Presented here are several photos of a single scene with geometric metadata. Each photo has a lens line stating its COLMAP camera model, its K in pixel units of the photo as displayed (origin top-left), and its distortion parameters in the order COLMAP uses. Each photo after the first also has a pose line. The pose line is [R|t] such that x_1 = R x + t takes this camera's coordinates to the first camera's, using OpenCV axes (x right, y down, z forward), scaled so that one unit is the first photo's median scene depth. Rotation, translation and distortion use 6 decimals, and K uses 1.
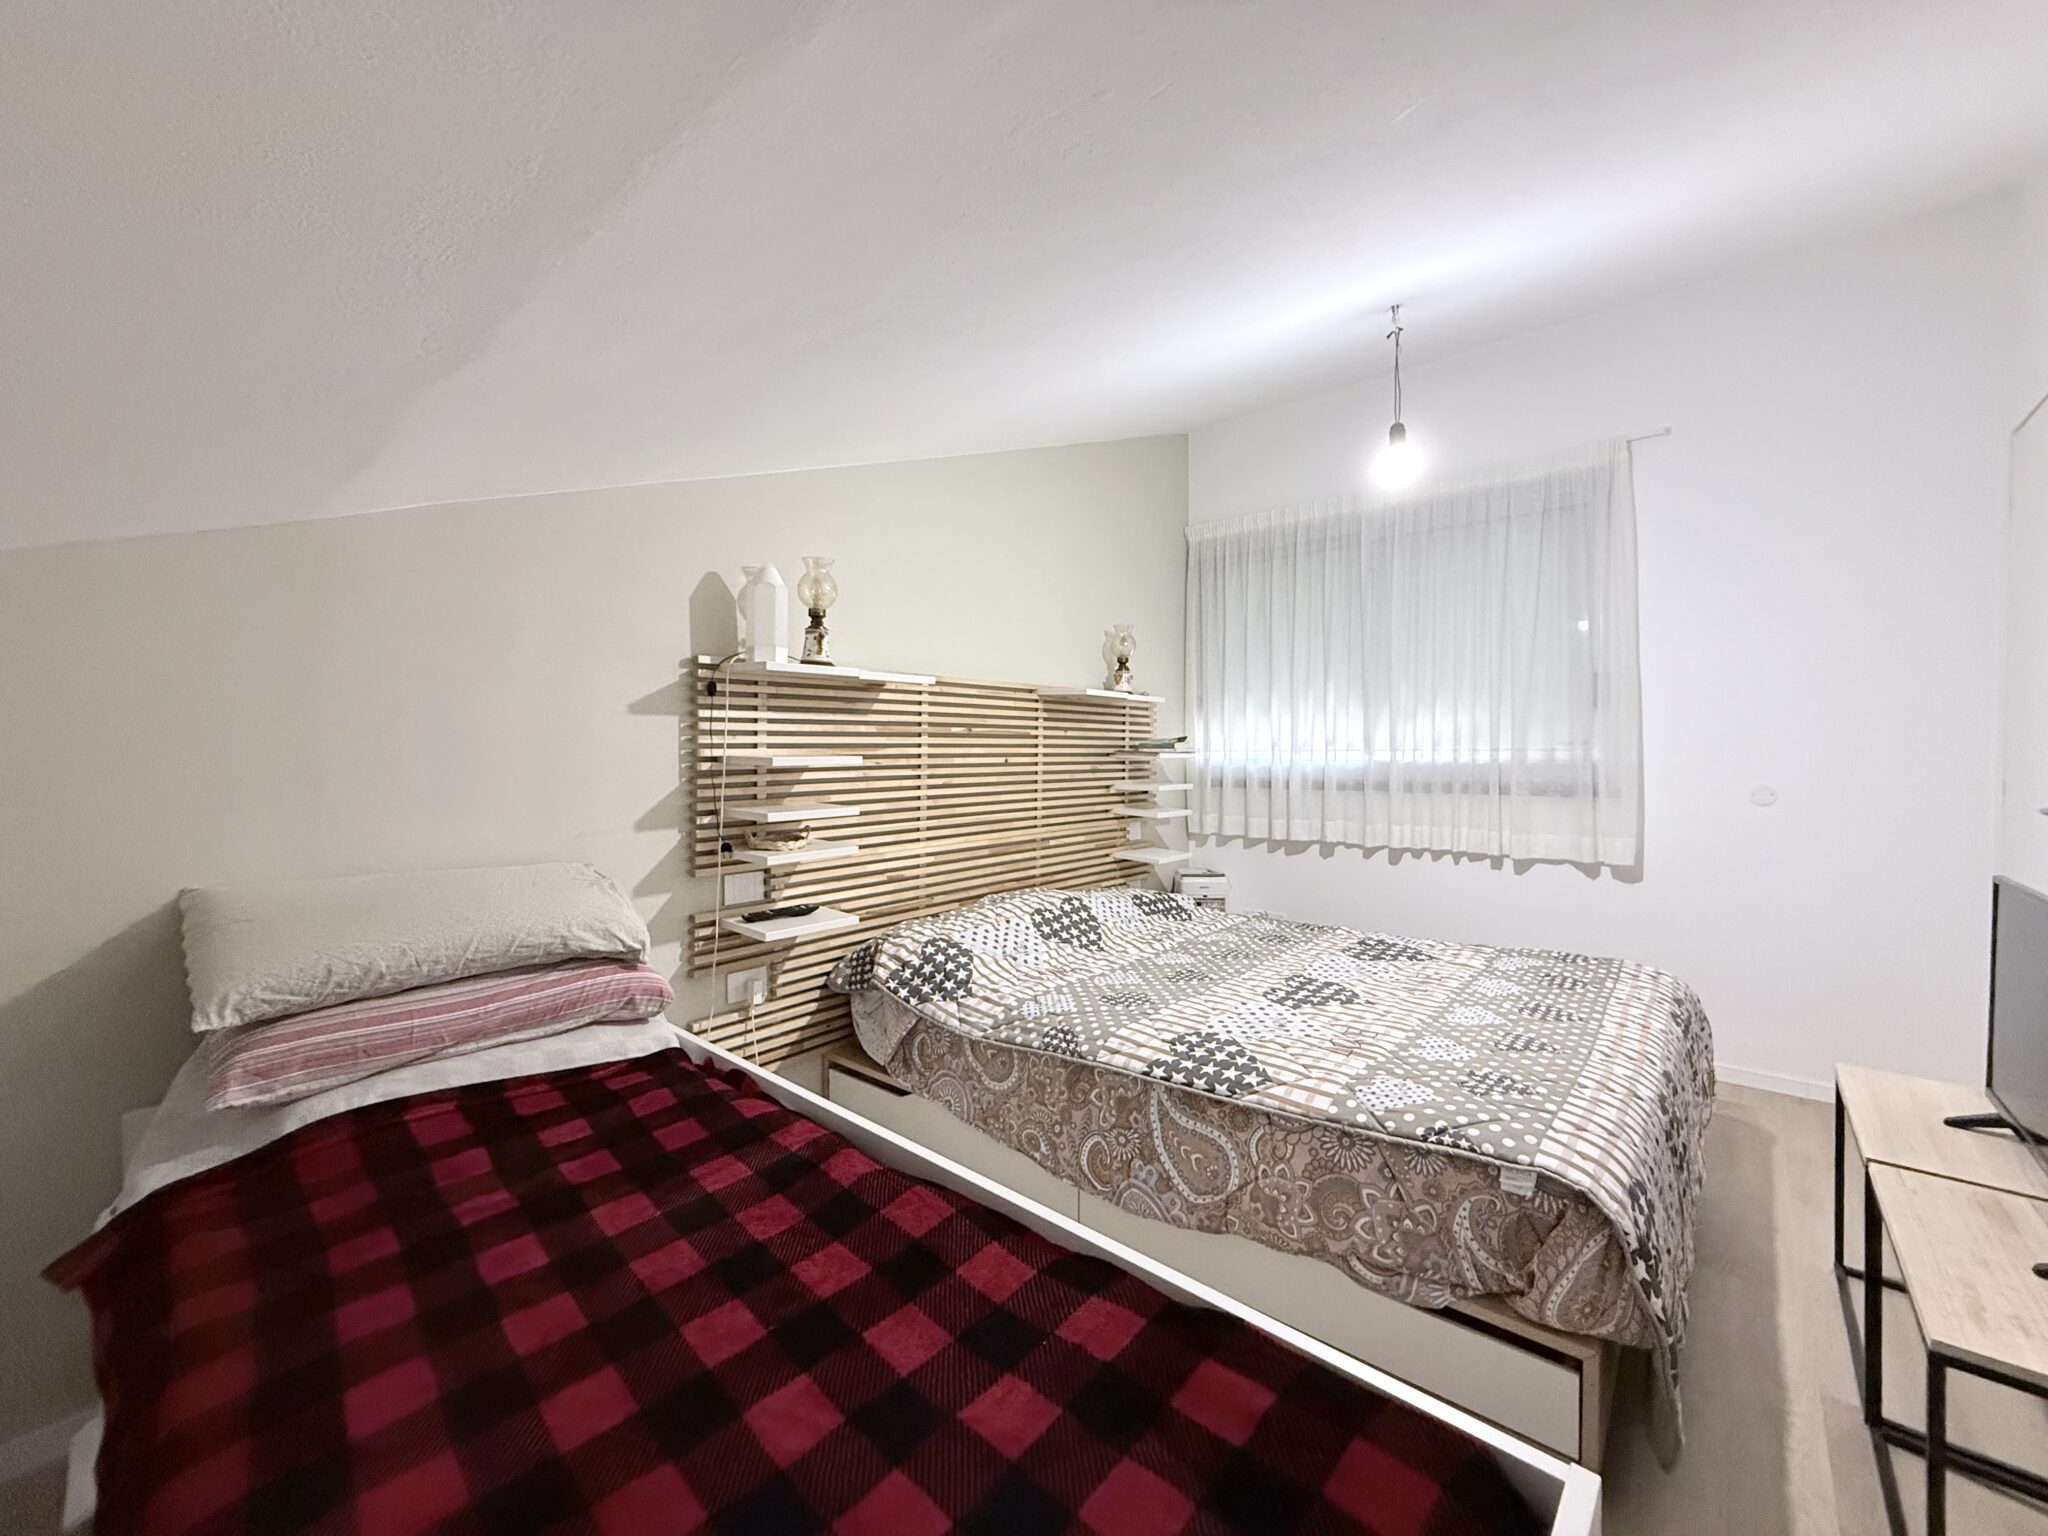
lens RADIAL K [[823.6, 0, 1019.8], [0, 823.6, 766.3], [0, 0, 1]] dist [0.001874, -0.000371]
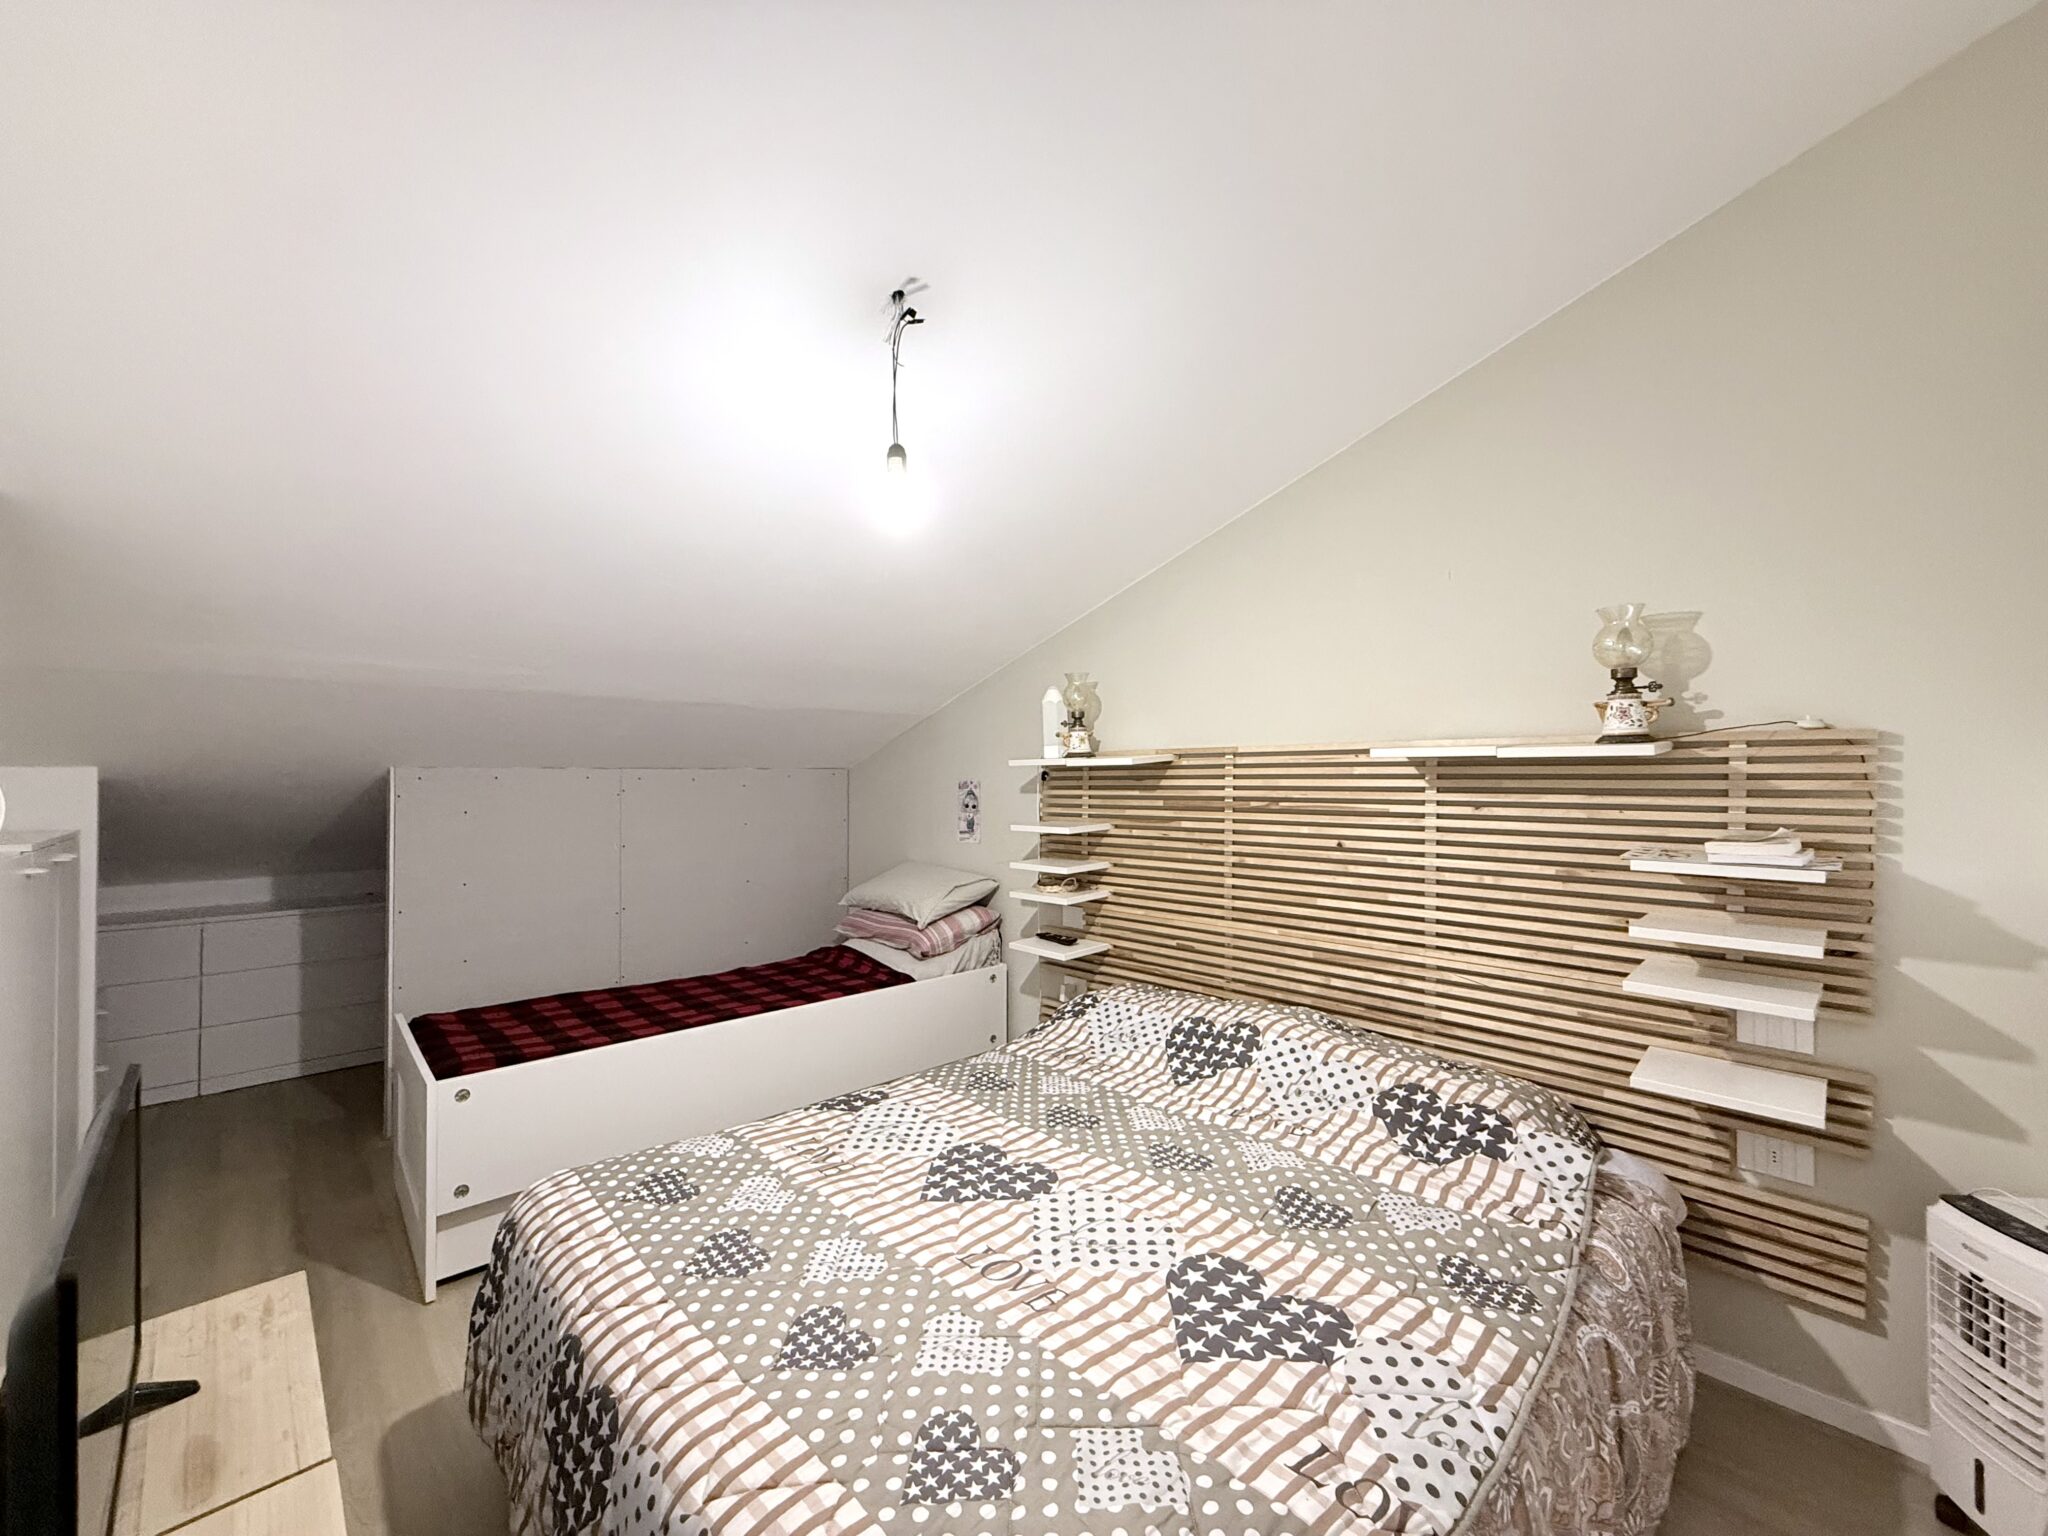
lens RADIAL K [[823.6, 0, 1019.8], [0, 823.6, 766.3], [0, 0, 1]] dist [0.001874, -0.000371]
pose [[-0.090464, -0.020374, -0.995691, 0.924998], [-0.025322, 0.999515, -0.018152, -0.069180], [0.995578, 0.023571, -0.090936, 0.897086]]
